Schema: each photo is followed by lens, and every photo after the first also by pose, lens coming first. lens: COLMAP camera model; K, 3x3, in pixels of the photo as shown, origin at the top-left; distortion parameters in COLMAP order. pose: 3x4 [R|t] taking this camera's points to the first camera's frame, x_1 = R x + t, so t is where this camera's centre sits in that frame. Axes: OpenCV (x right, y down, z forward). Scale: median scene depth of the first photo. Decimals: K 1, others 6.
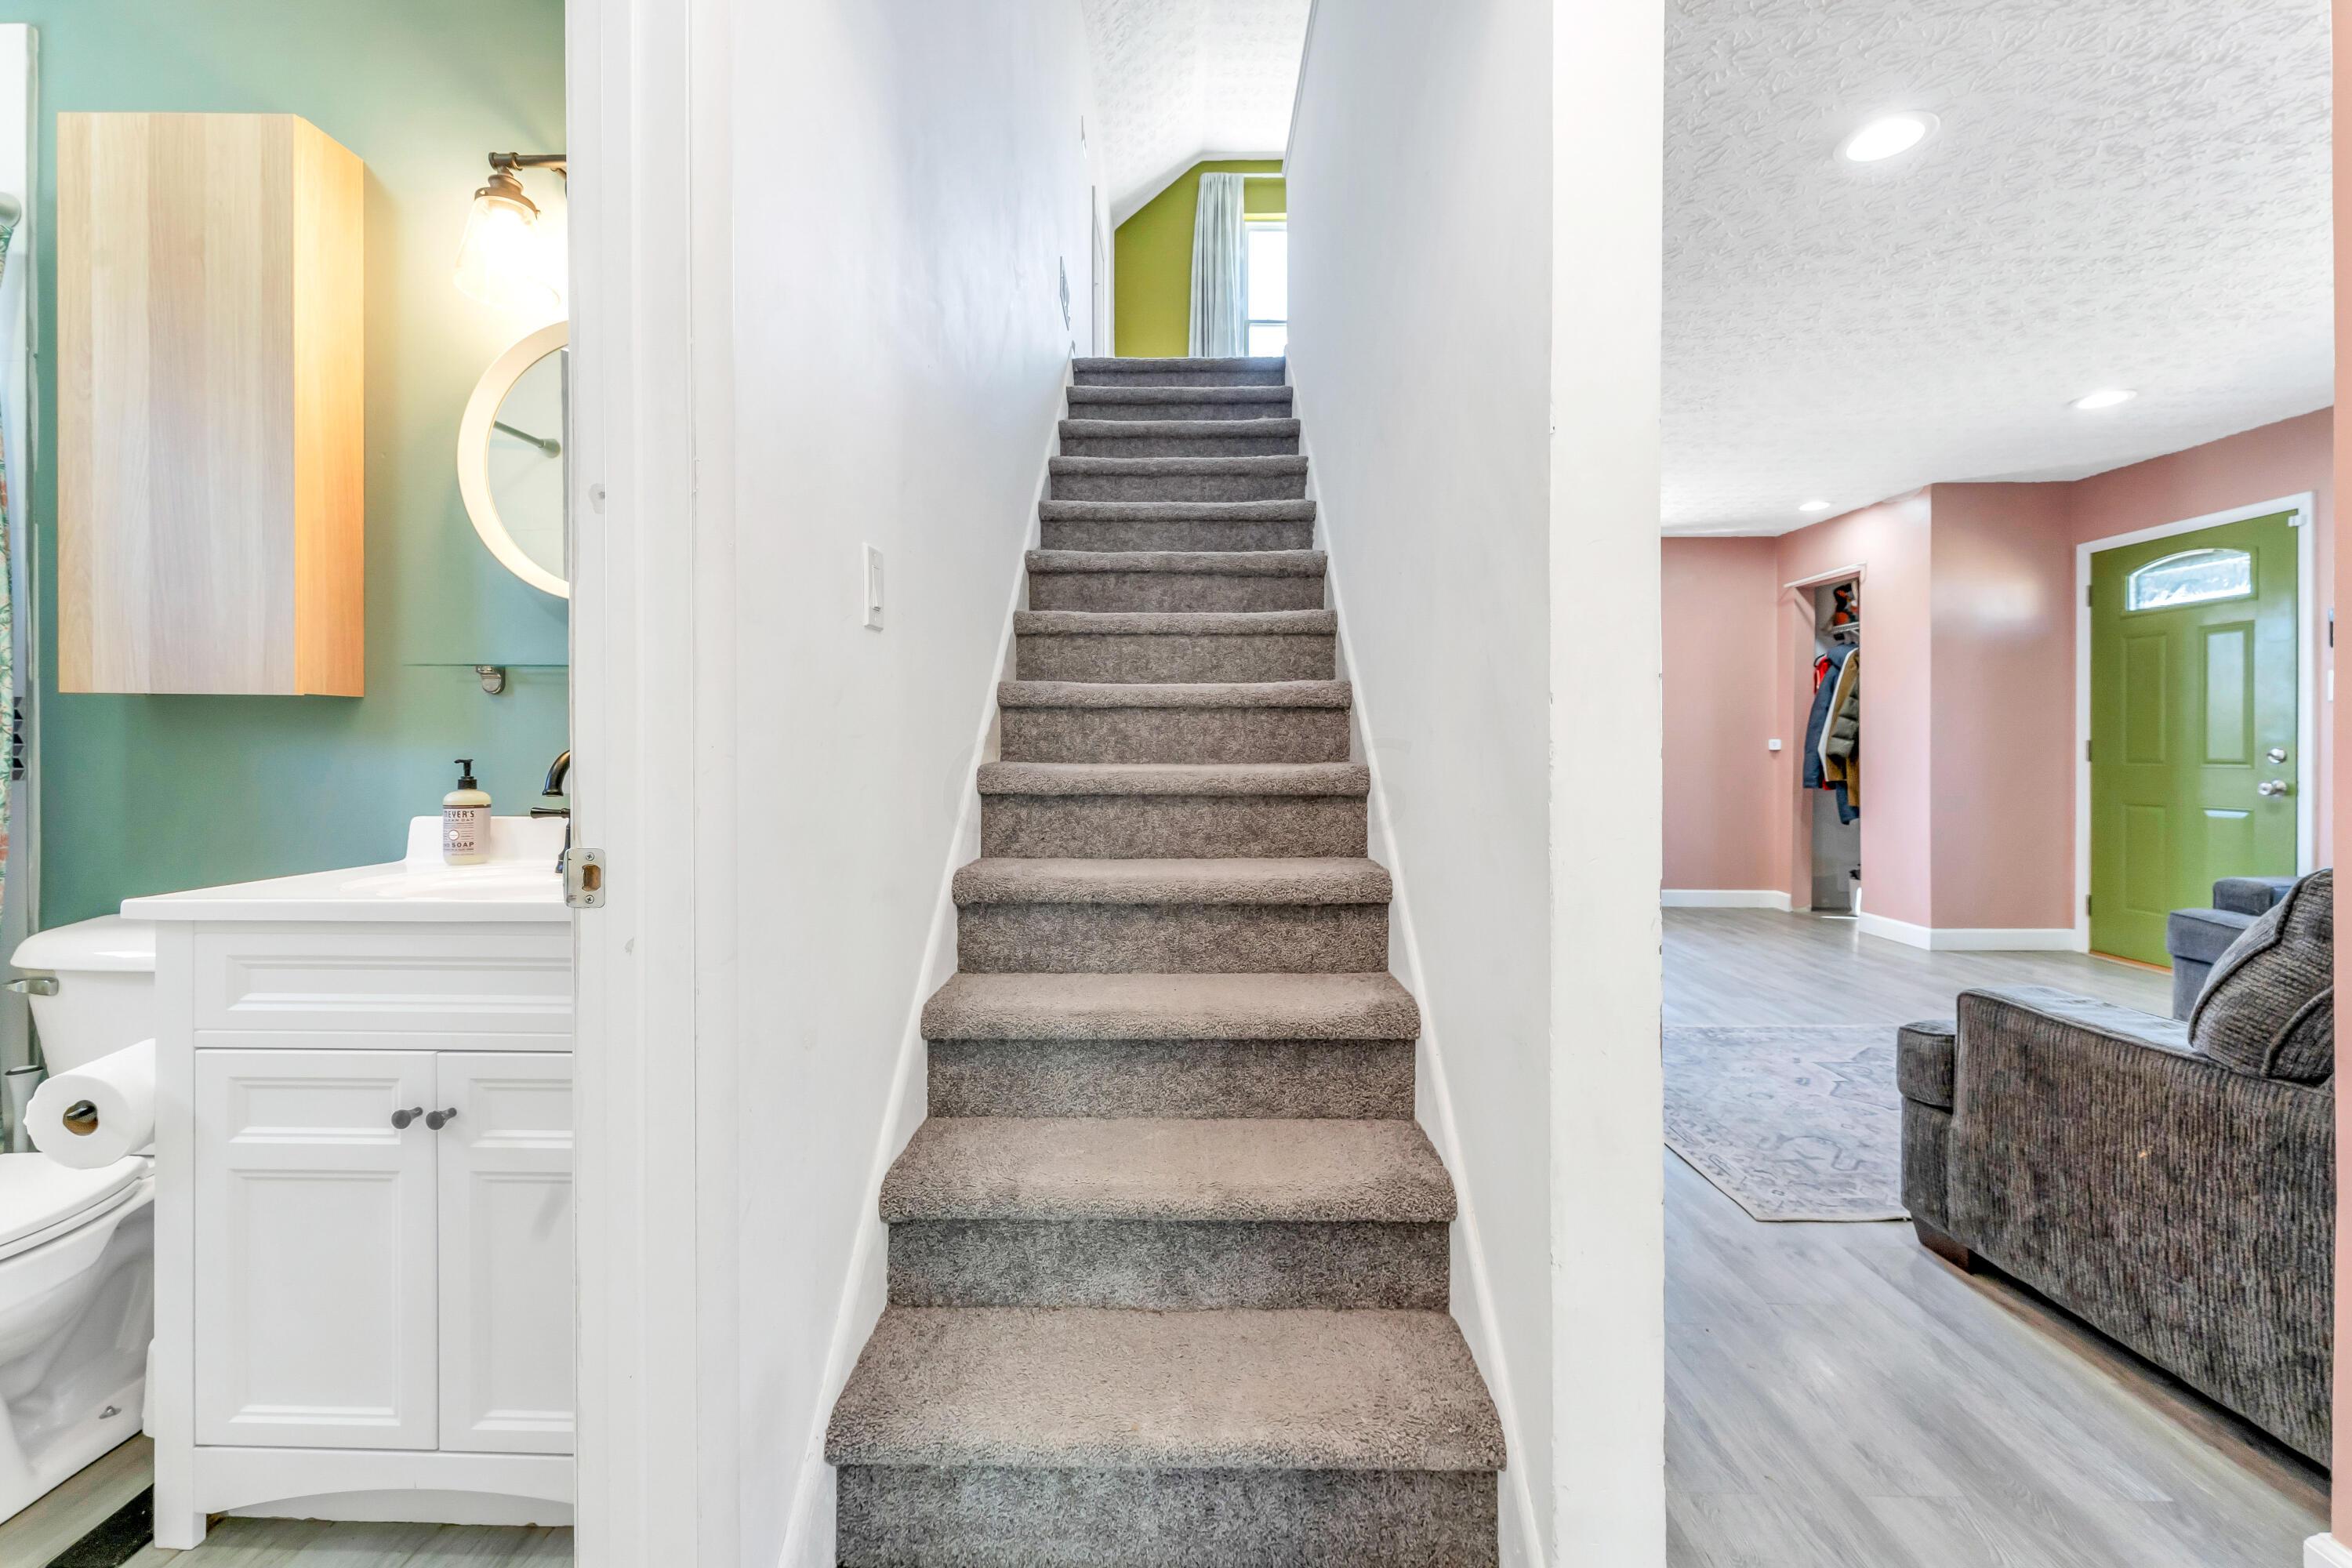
lens RADIAL K [[976.3, 0, 1174.1], [0, 976.3, 748.3], [0, 0, 1]] dist [0.021407, 0.000270]
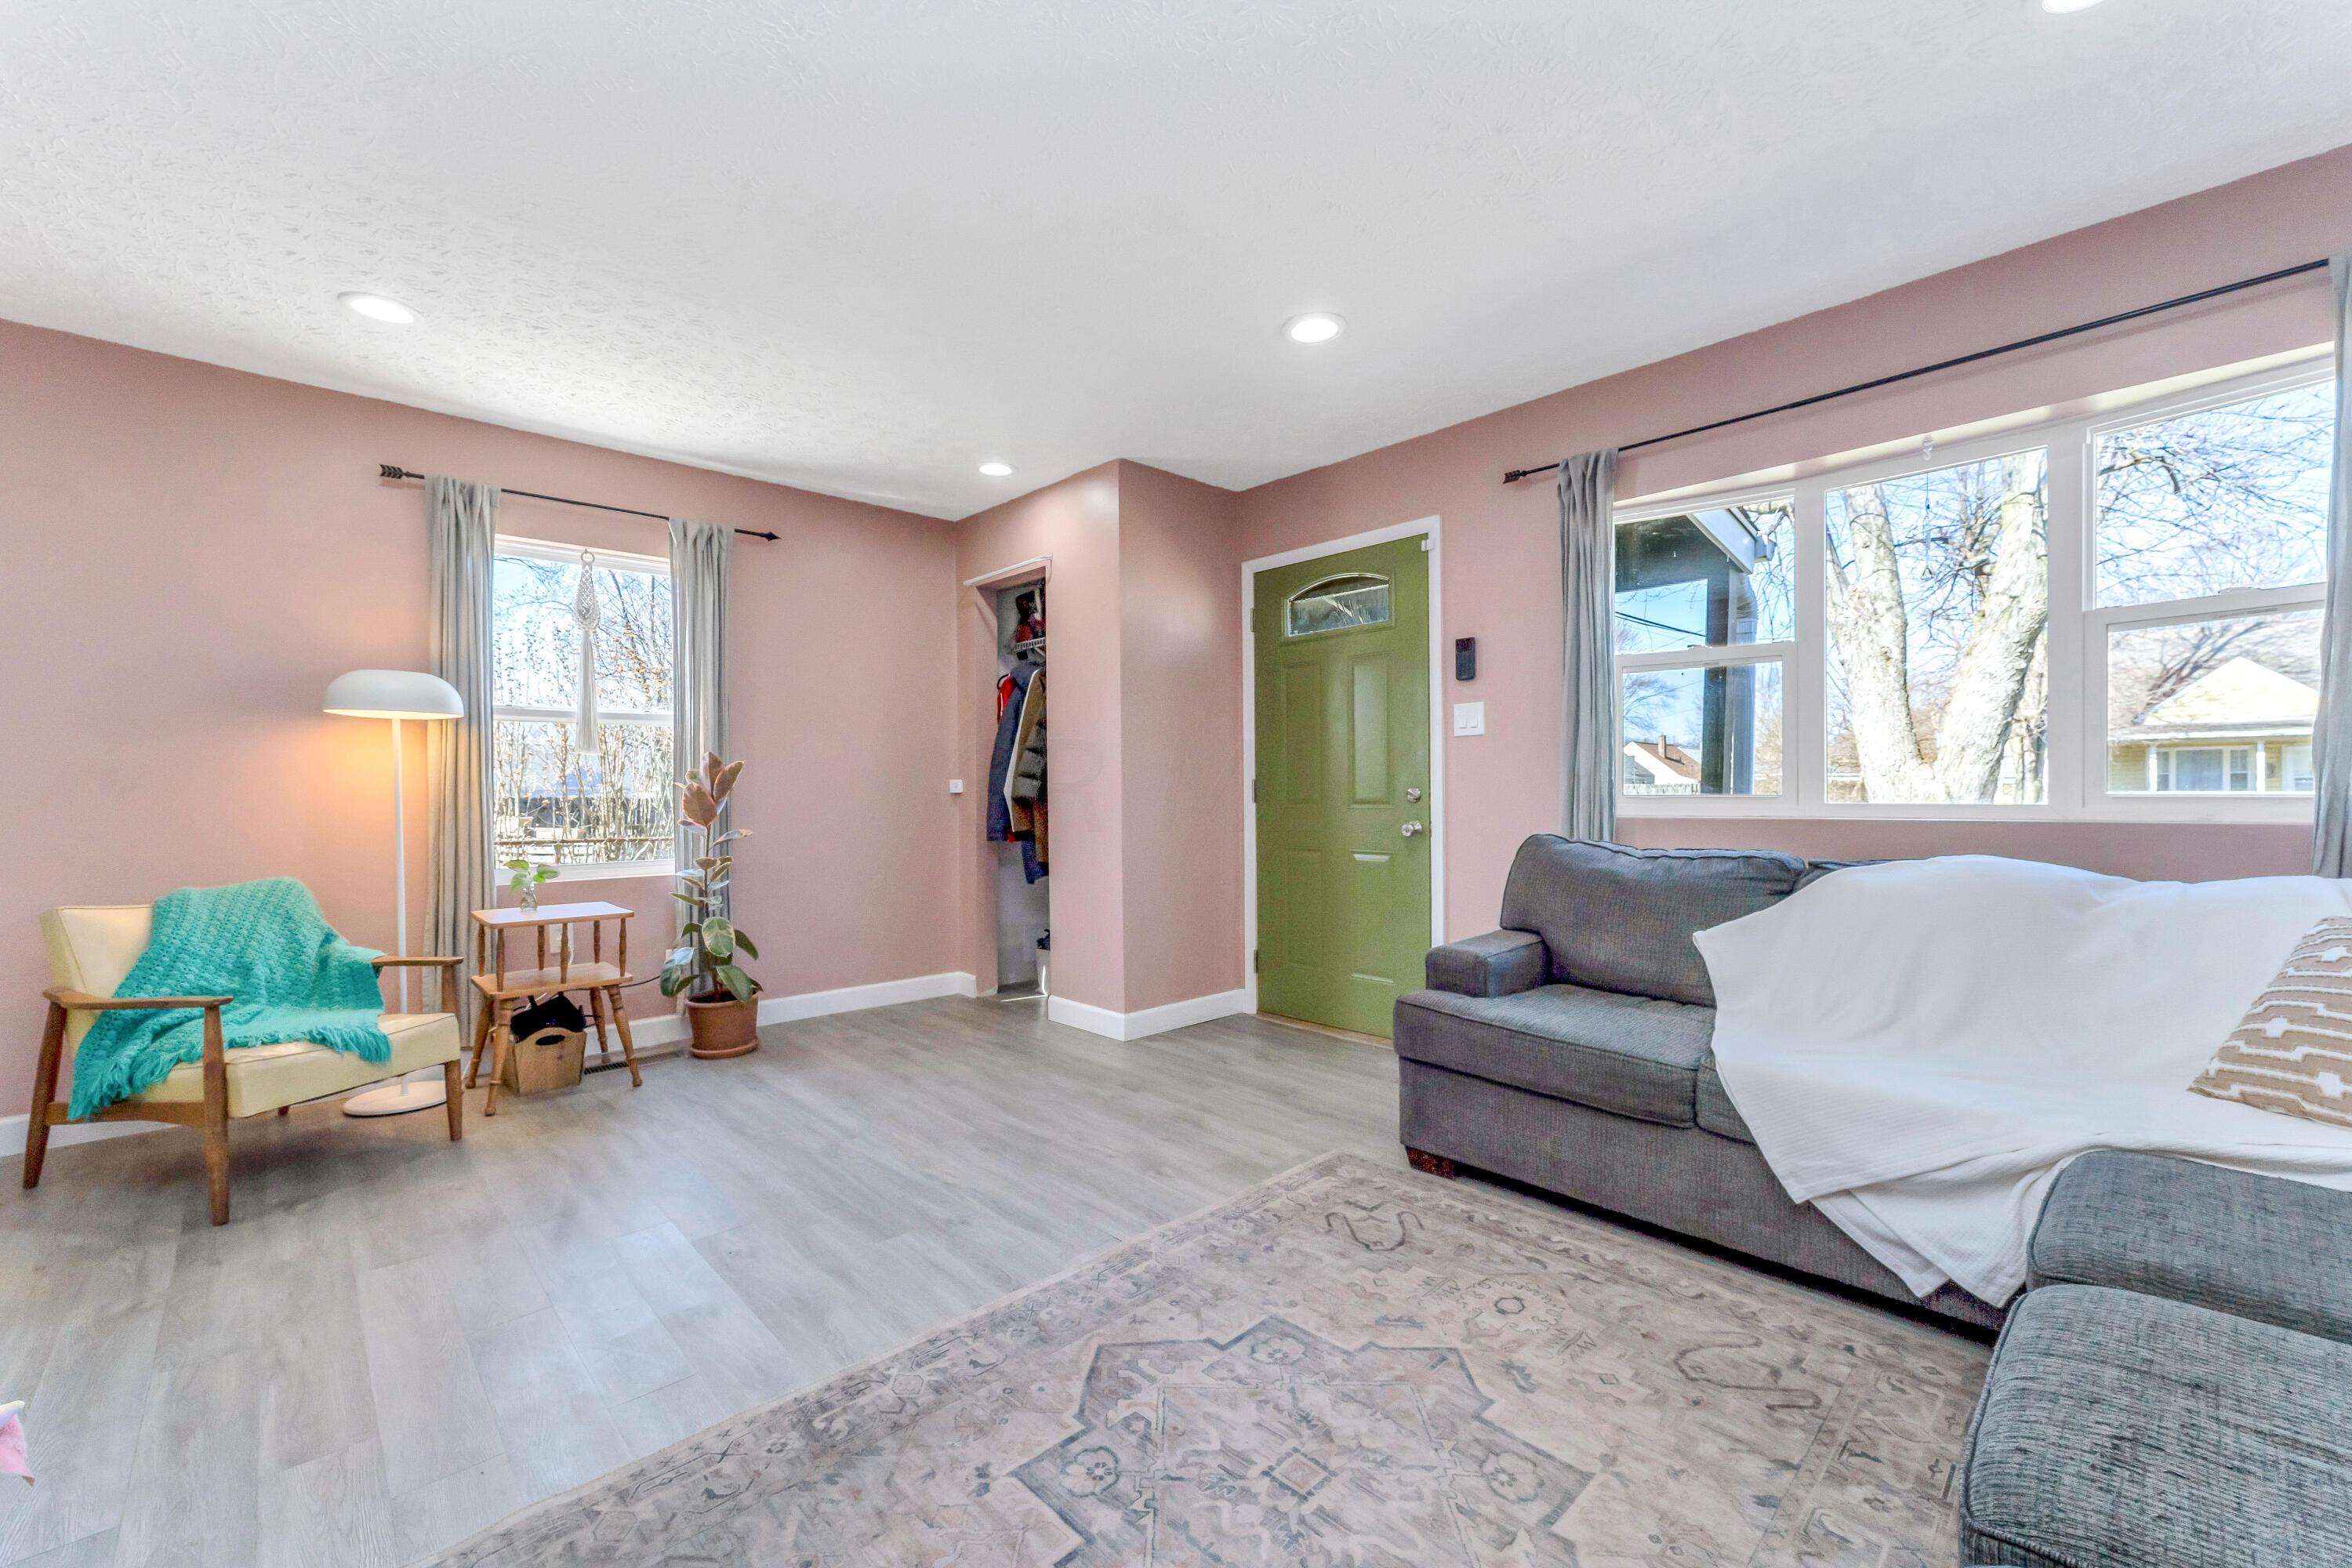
lens RADIAL K [[941.3, 0, 1176.0], [0, 941.3, 784.0], [0, 0, 1]] dist [0.012077, -0.000001]
pose [[0.713723, -0.005962, 0.700402, 0.227405], [0.010483, 0.999943, -0.002170, -0.002231], [-0.700349, 0.008891, 0.713745, 0.371206]]
